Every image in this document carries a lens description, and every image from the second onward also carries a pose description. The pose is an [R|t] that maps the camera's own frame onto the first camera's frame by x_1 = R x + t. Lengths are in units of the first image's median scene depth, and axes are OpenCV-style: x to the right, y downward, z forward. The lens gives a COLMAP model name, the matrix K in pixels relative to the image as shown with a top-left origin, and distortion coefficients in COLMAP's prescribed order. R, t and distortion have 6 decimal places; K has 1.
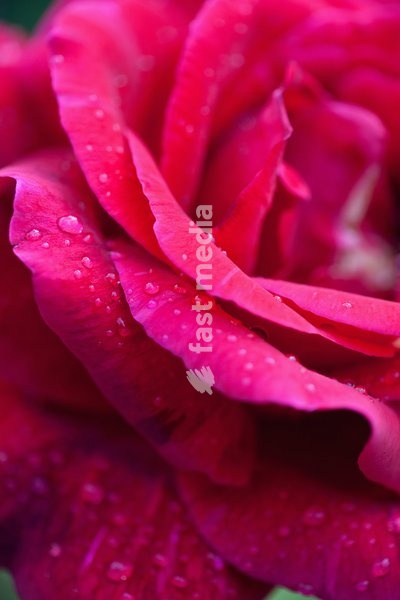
lens RADIAL K [[2430.3, 0, 200.0], [0, 2430.3, 300.0], [0, 0, 1]] dist [0.145351, 1.325162]
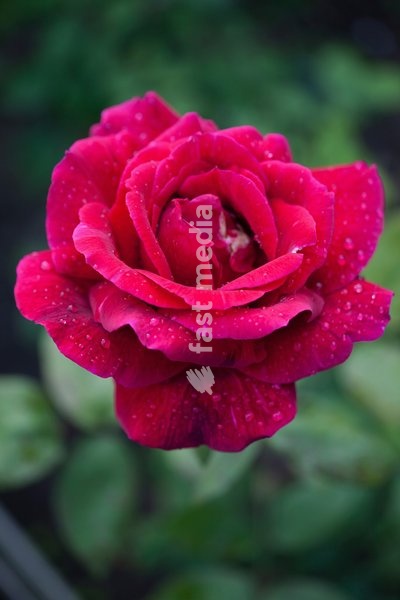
lens RADIAL K [[2430.3, 0, 200.0], [0, 2430.3, 300.0], [0, 0, 1]] dist [0.145351, 1.325162]
pose [[0.751248, -0.638503, 0.167156, -0.391880], [0.565885, 0.753452, 0.334790, -0.792975], [-0.339708, -0.156919, 0.927348, -1.158408]]
